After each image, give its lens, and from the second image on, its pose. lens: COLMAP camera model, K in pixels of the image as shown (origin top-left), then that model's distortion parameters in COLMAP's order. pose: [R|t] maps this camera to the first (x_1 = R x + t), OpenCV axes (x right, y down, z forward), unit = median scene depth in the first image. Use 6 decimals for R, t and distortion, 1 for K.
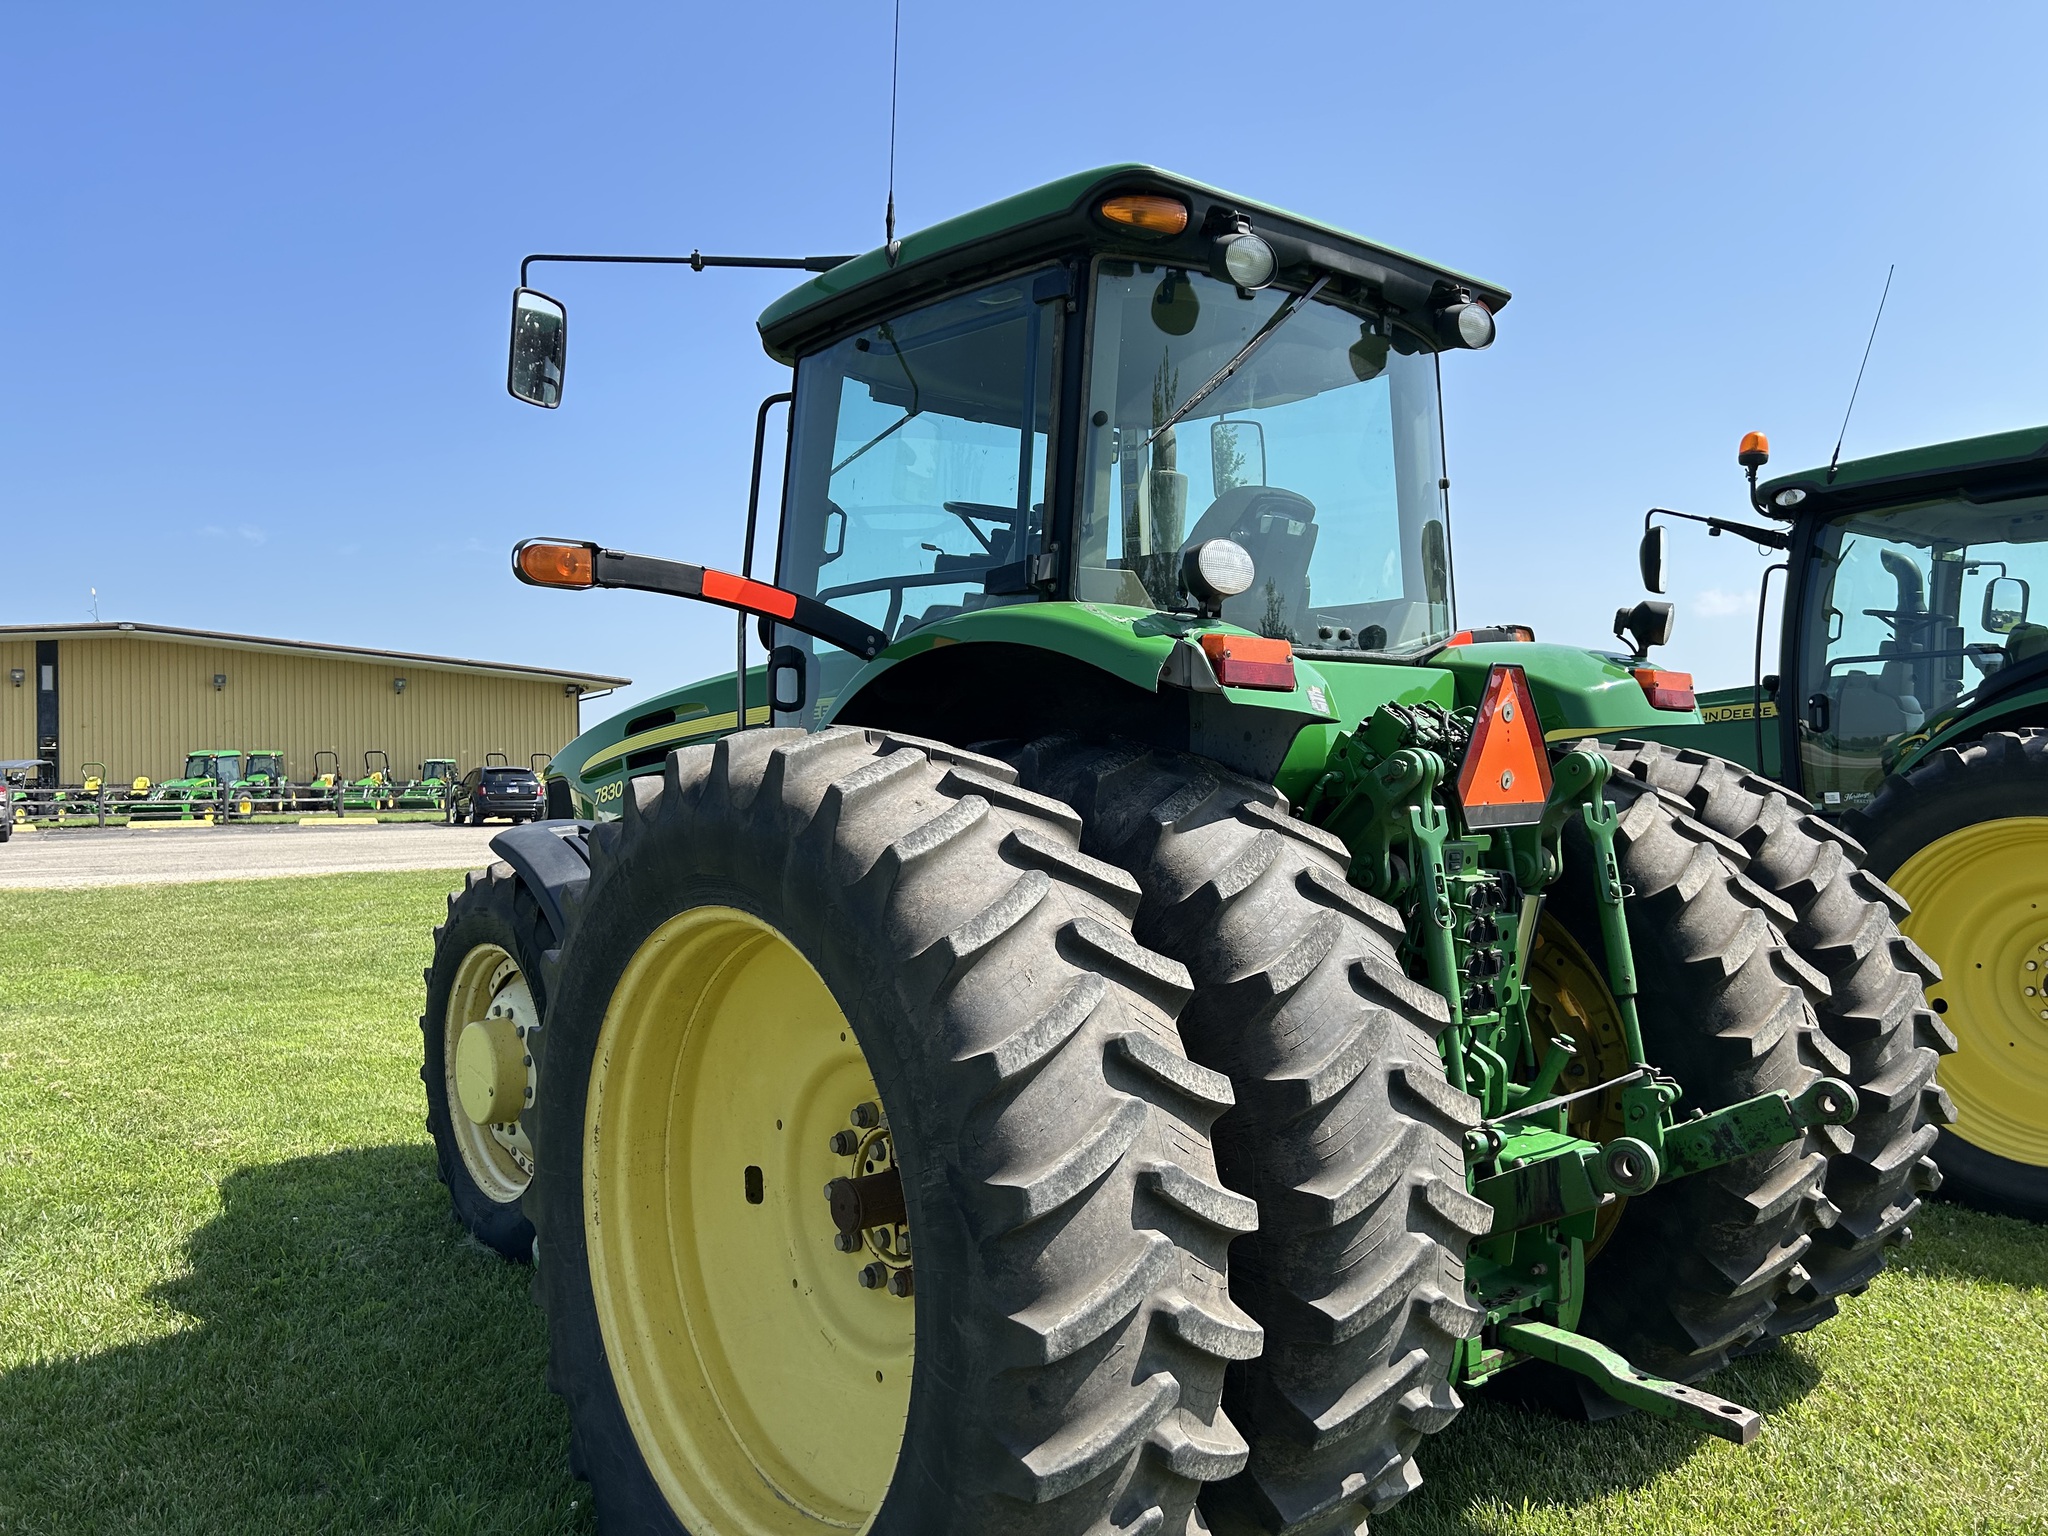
lens RADIAL K [[1628.1, 0, 1029.1], [0, 1628.1, 736.2], [0, 0, 1]] dist [0.047155, -0.134069]
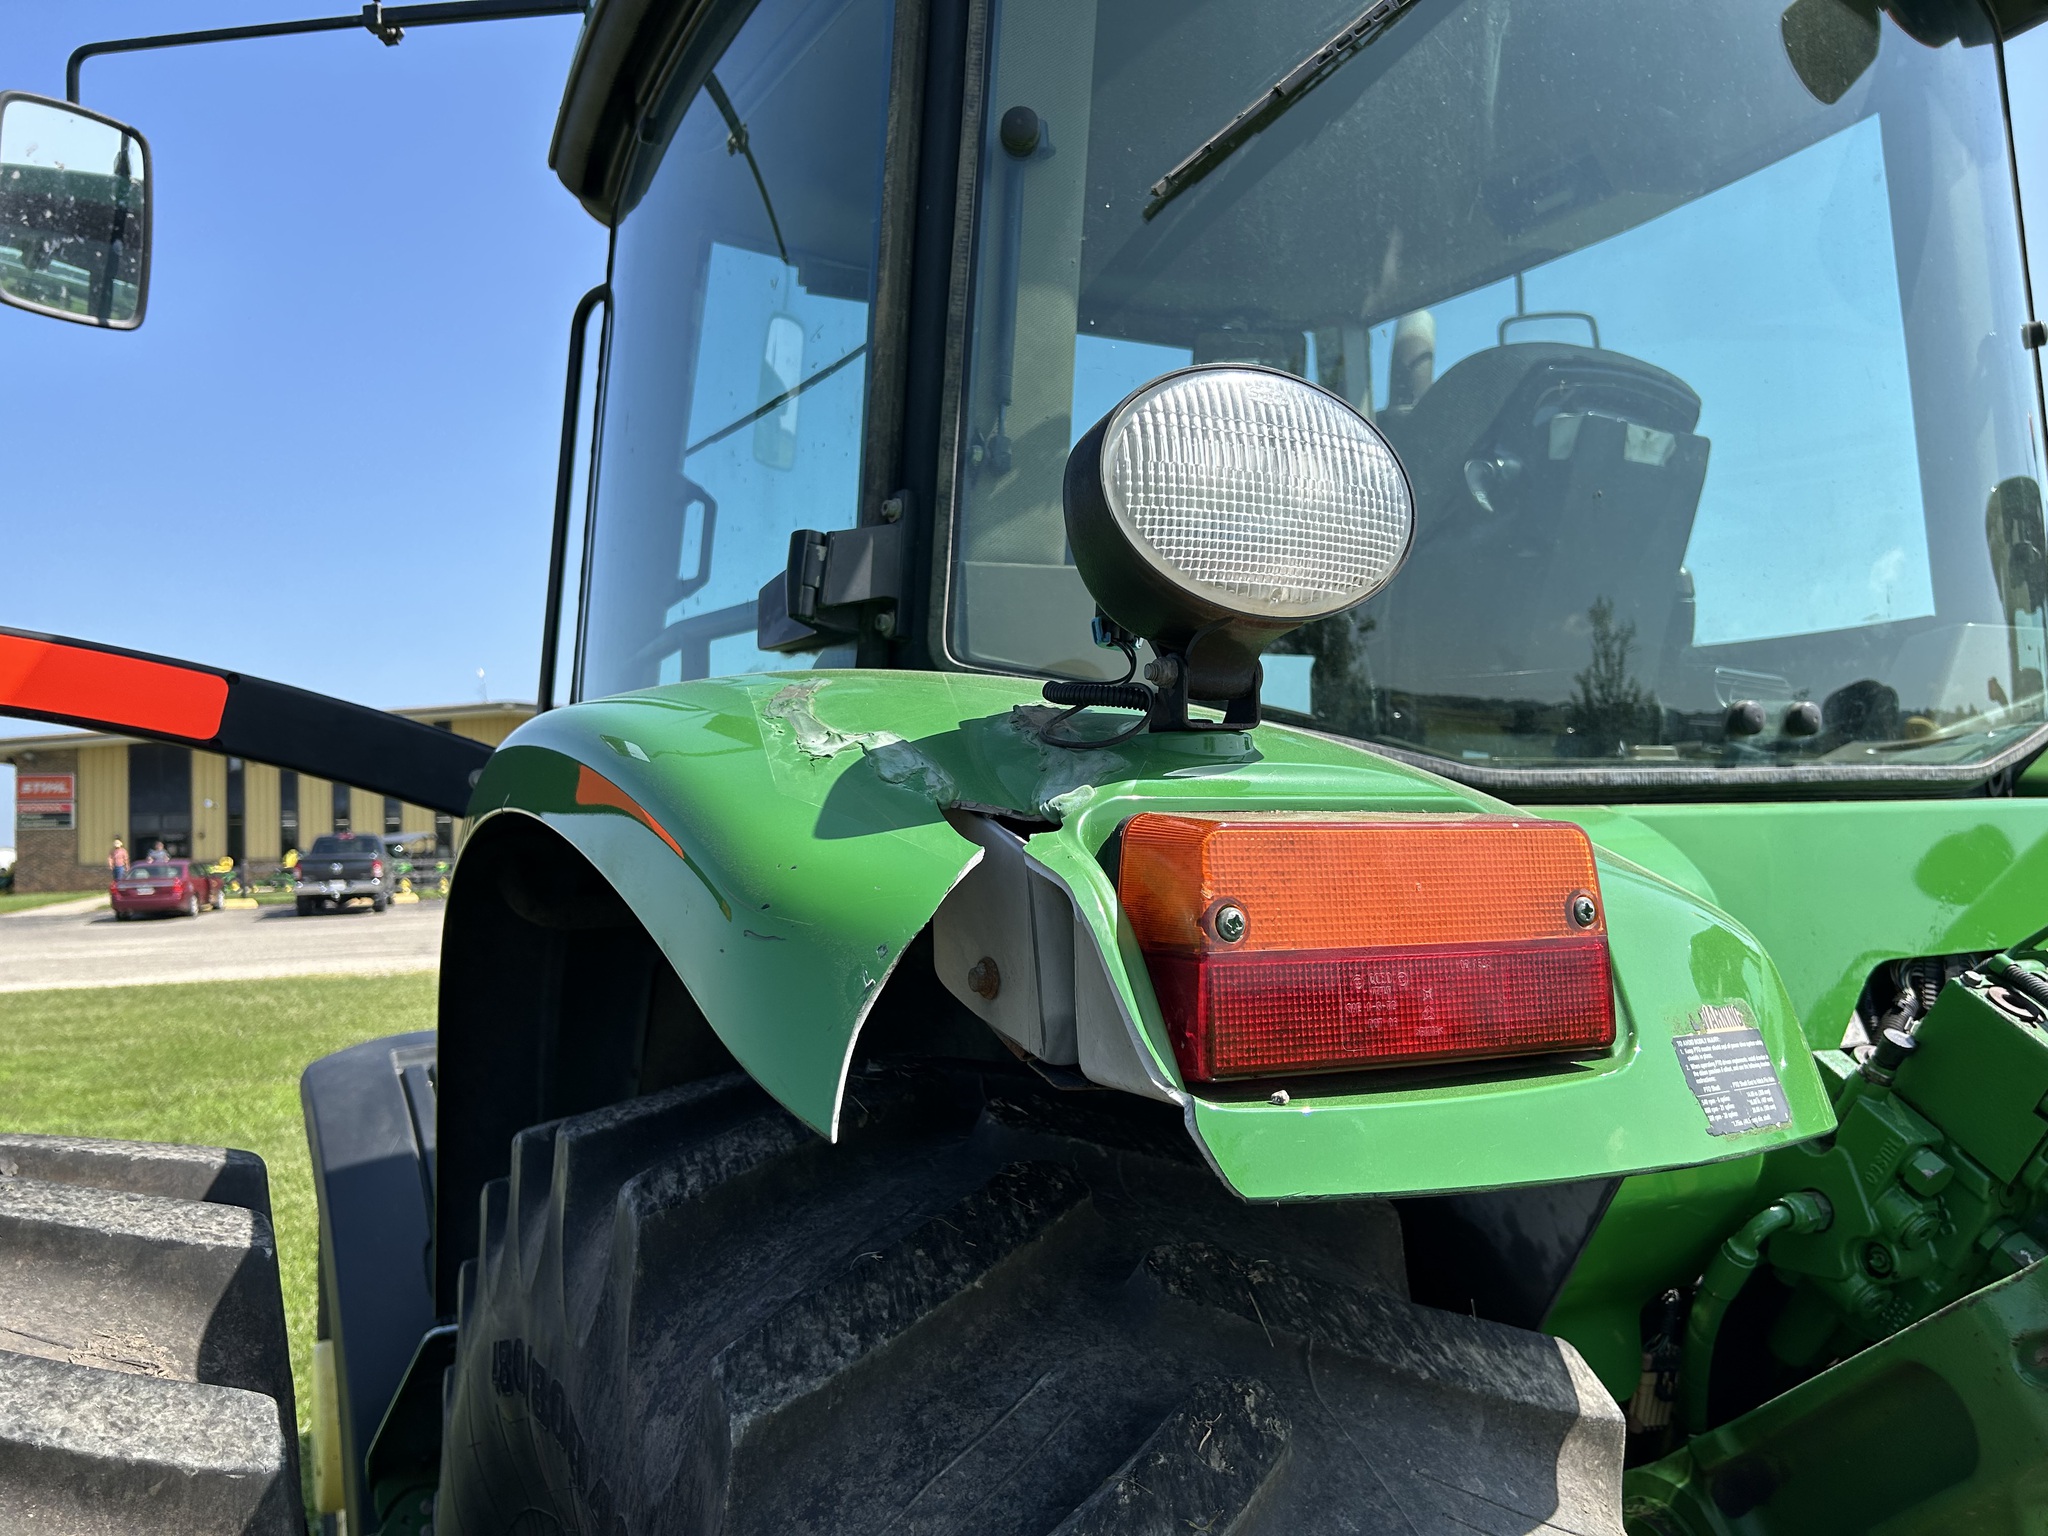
lens RADIAL K [[1543.4, 0, 1020.0], [0, 1543.4, 748.7], [0, 0, 1]] dist [0.043562, -0.053509]
pose [[0.969187, -0.027087, -0.244831, 0.107080], [0.022255, 0.999500, -0.022480, -0.050409], [0.245317, 0.016339, 0.969305, 0.604832]]
